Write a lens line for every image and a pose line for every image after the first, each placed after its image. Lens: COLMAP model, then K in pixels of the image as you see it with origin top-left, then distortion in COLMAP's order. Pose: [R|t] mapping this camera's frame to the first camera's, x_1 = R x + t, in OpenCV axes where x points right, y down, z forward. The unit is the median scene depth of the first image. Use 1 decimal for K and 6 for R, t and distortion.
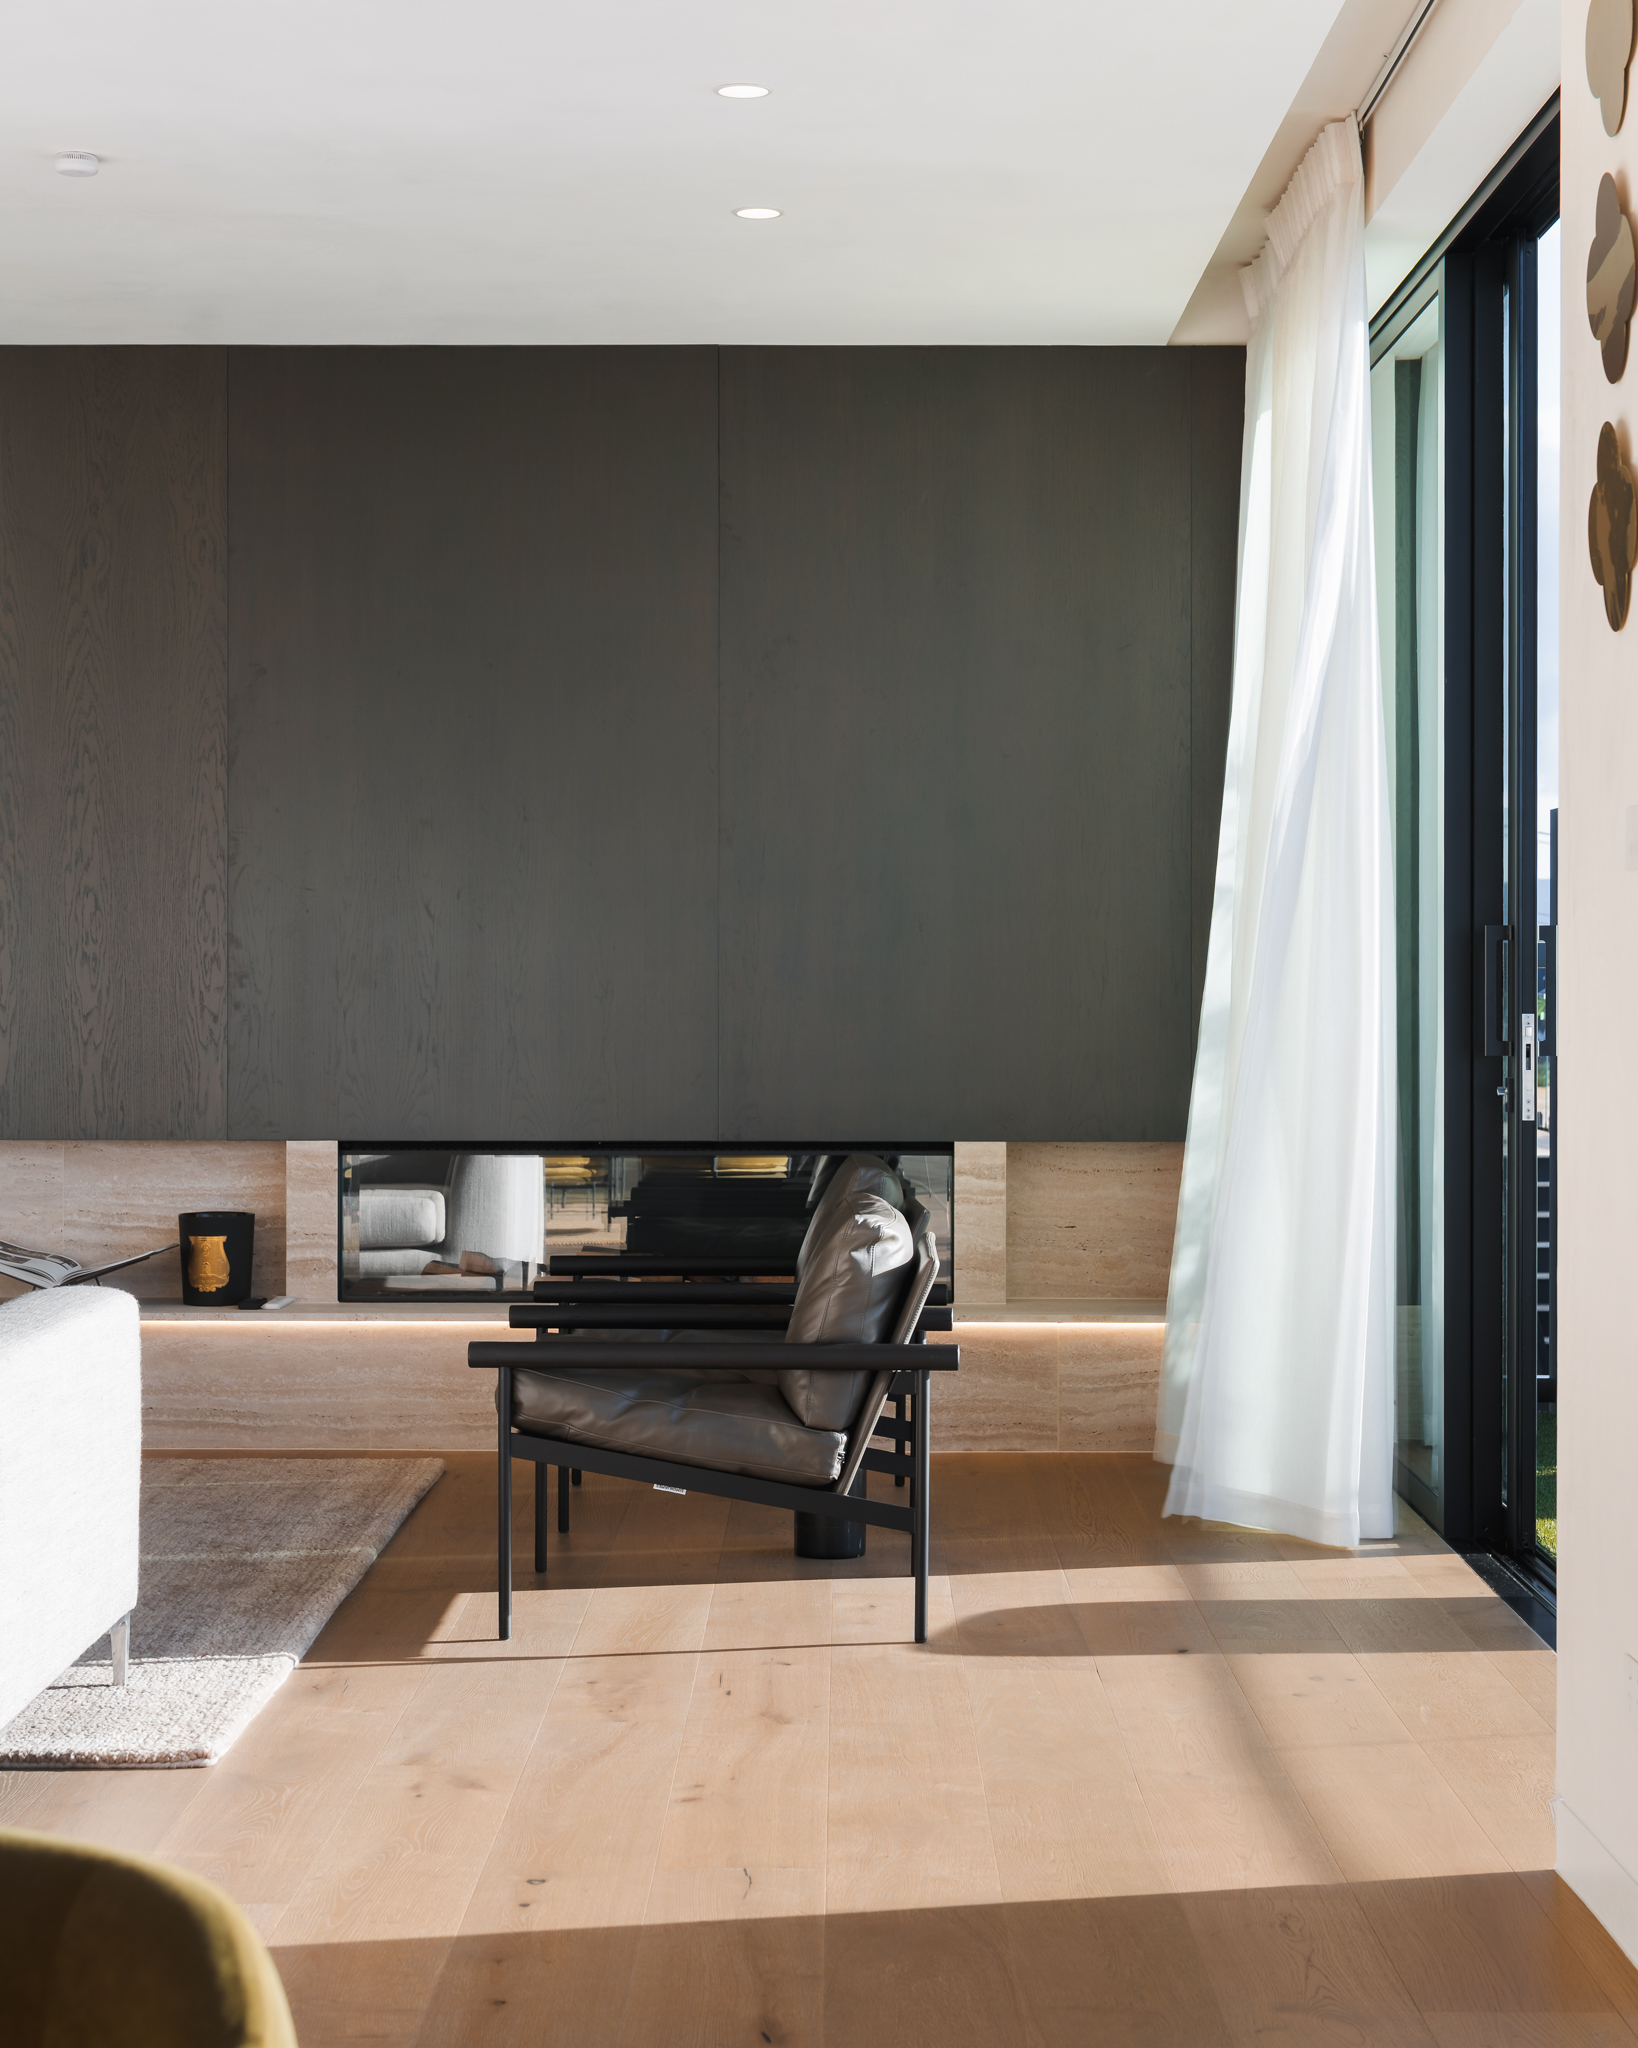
lens RADIAL K [[3463.9, 0, 816.1], [0, 3463.9, 1004.4], [0, 0, 1]] dist [-0.010220, 0.000000]
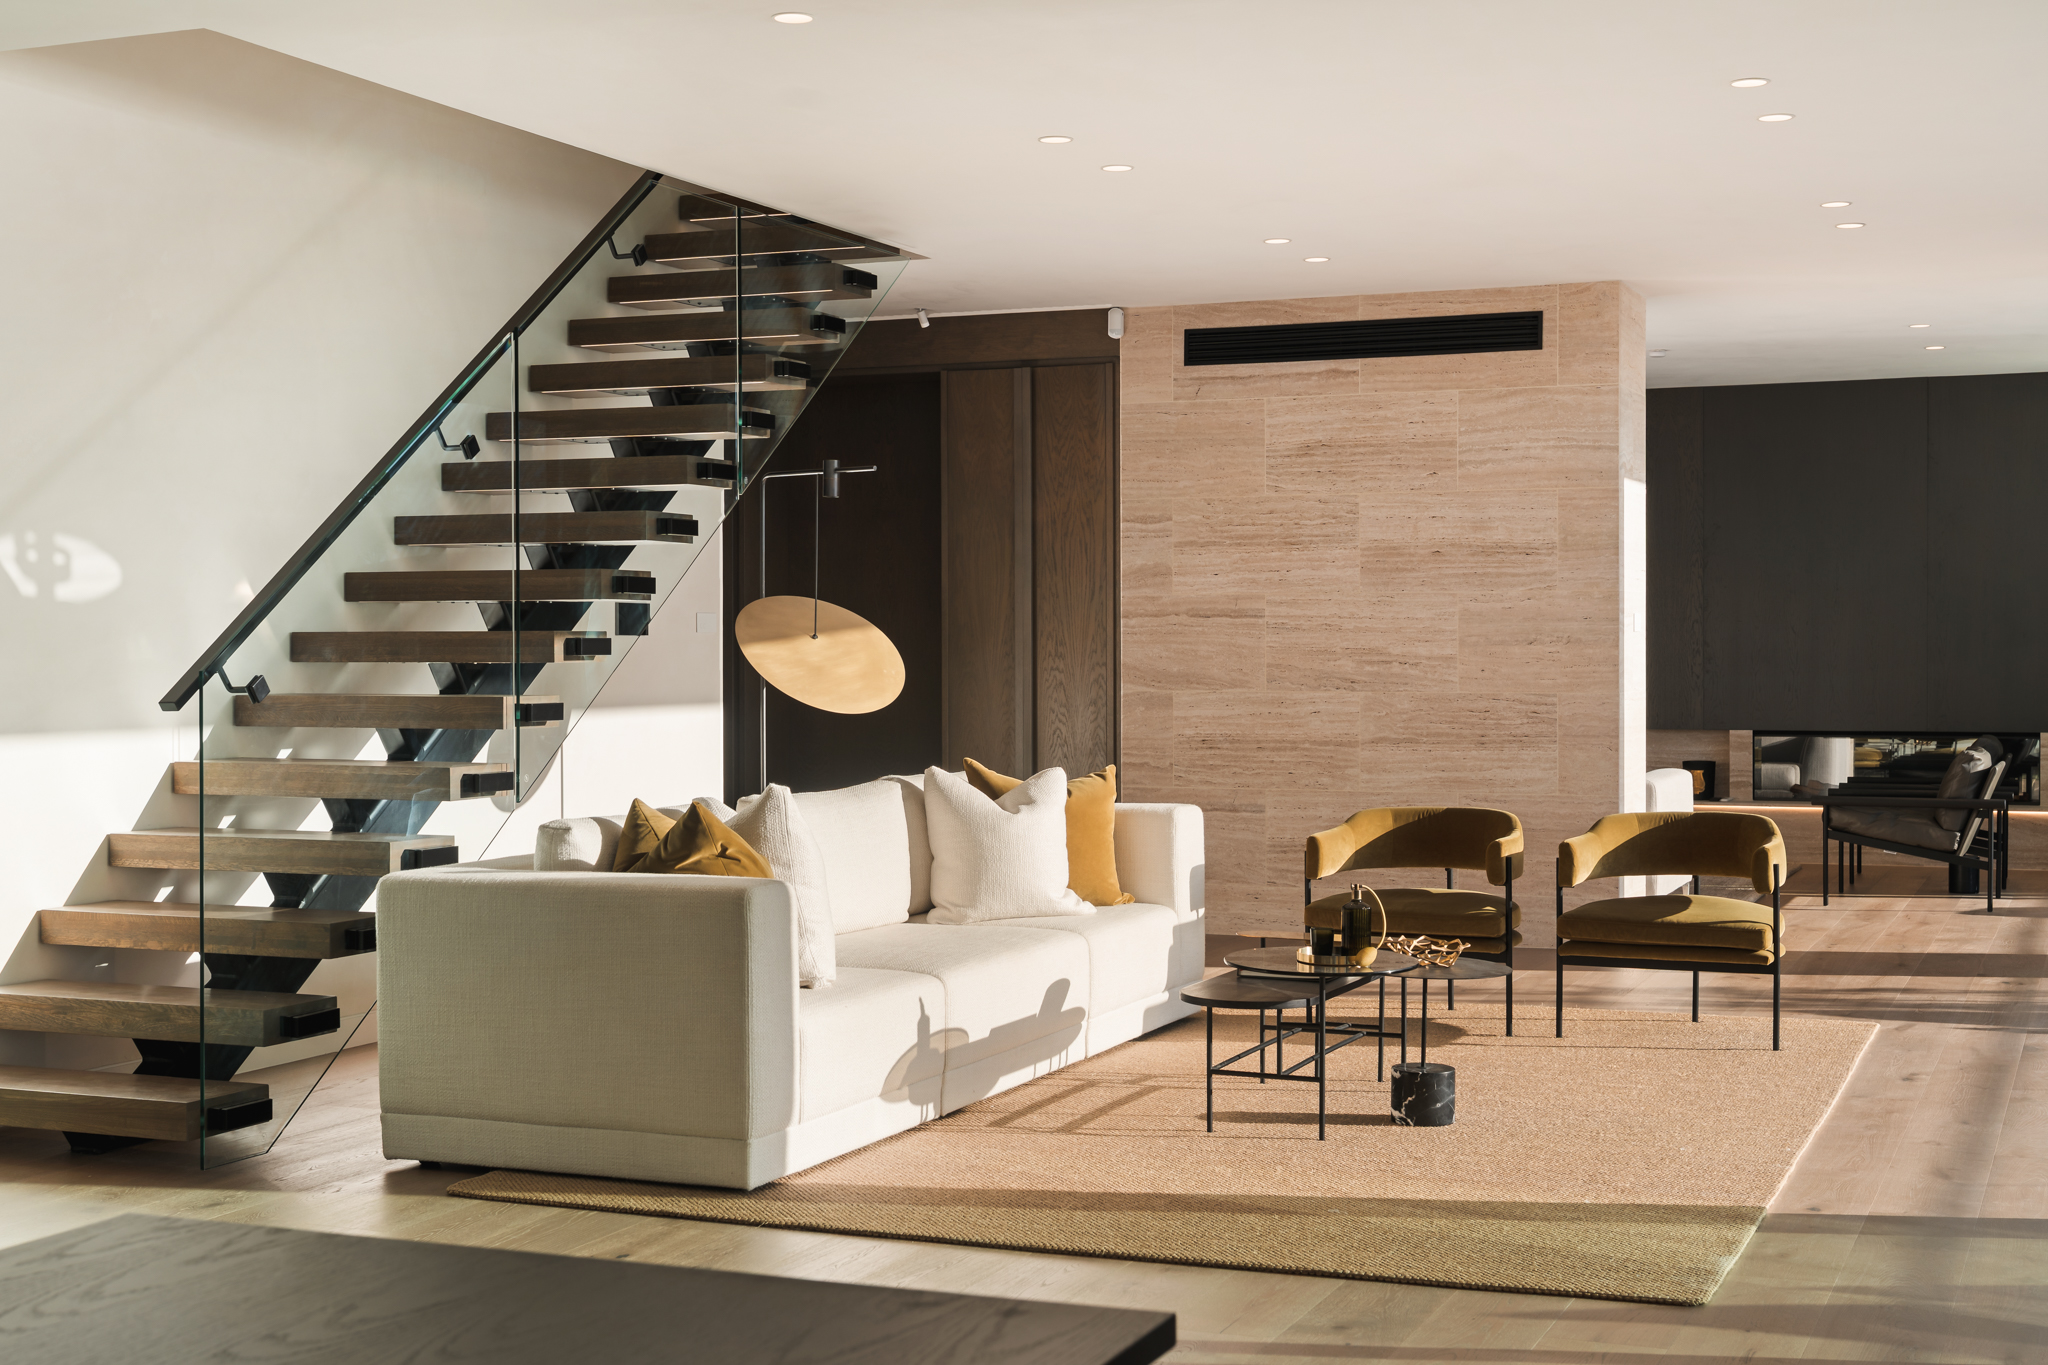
lens RADIAL K [[2650.6, 0, 1019.1], [0, 2650.6, 691.3], [0, 0, 1]] dist [0.016036, 0.000000]
pose [[0.924942, 0.000779, -0.380109, 0.081721], [0.002130, 0.999972, 0.007231, -0.000365], [0.380103, -0.007497, 0.924914, -0.819757]]
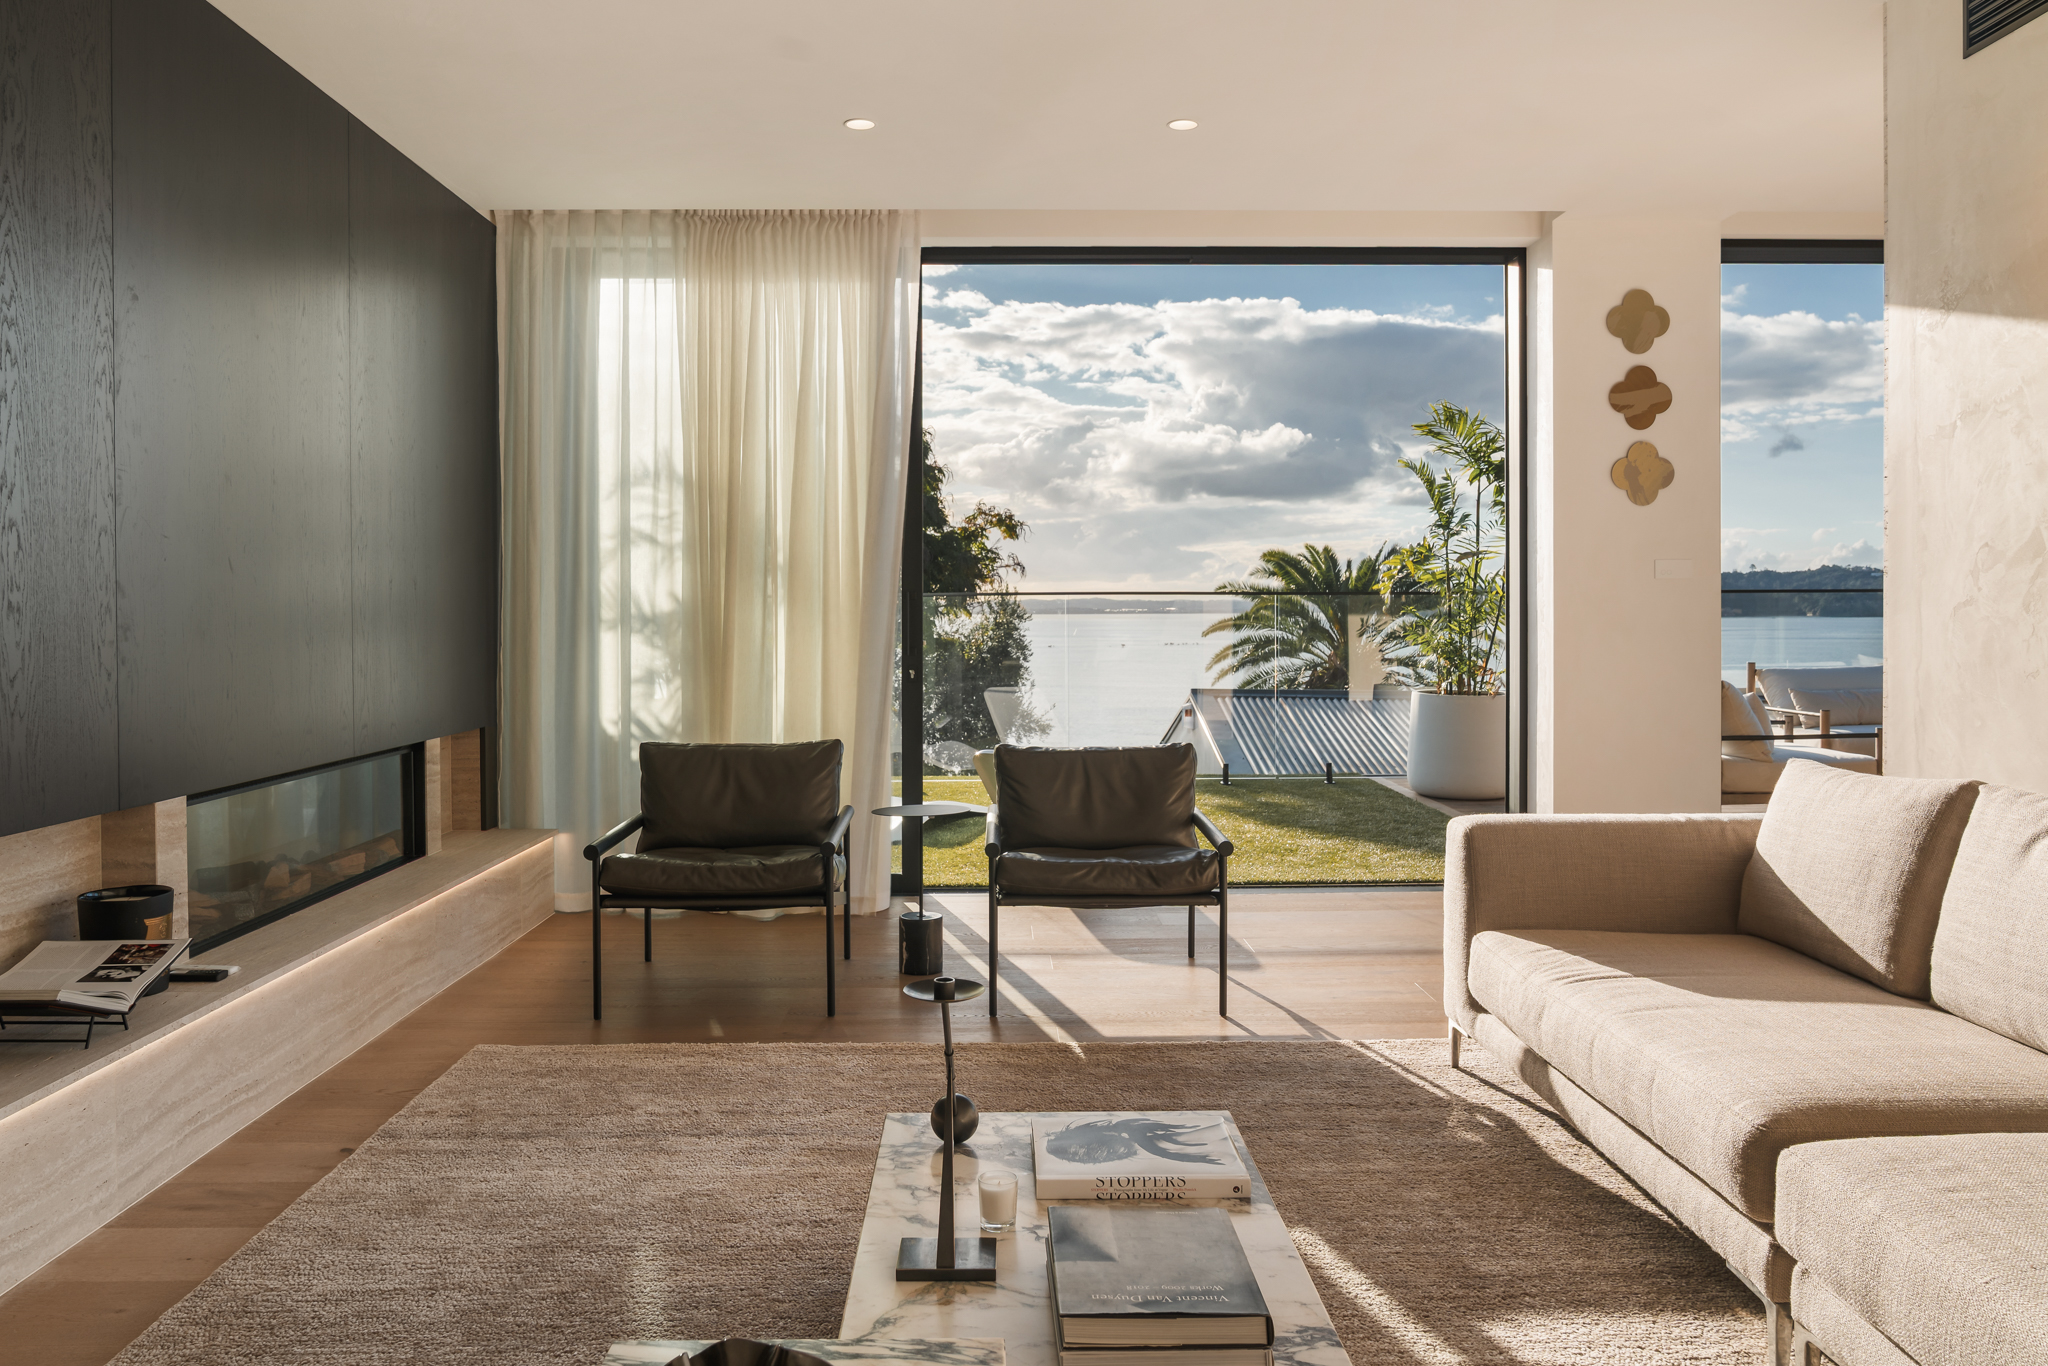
lens RADIAL K [[1425.7, 0, 1083.4], [0, 1425.7, 643.4], [0, 0, 1]] dist [-0.022869, 0.011337]
pose [[-0.010464, -0.022784, 0.999686, -0.542511], [0.012006, 0.999665, 0.022910, -0.009730], [-0.999873, 0.012242, -0.010187, 0.754148]]
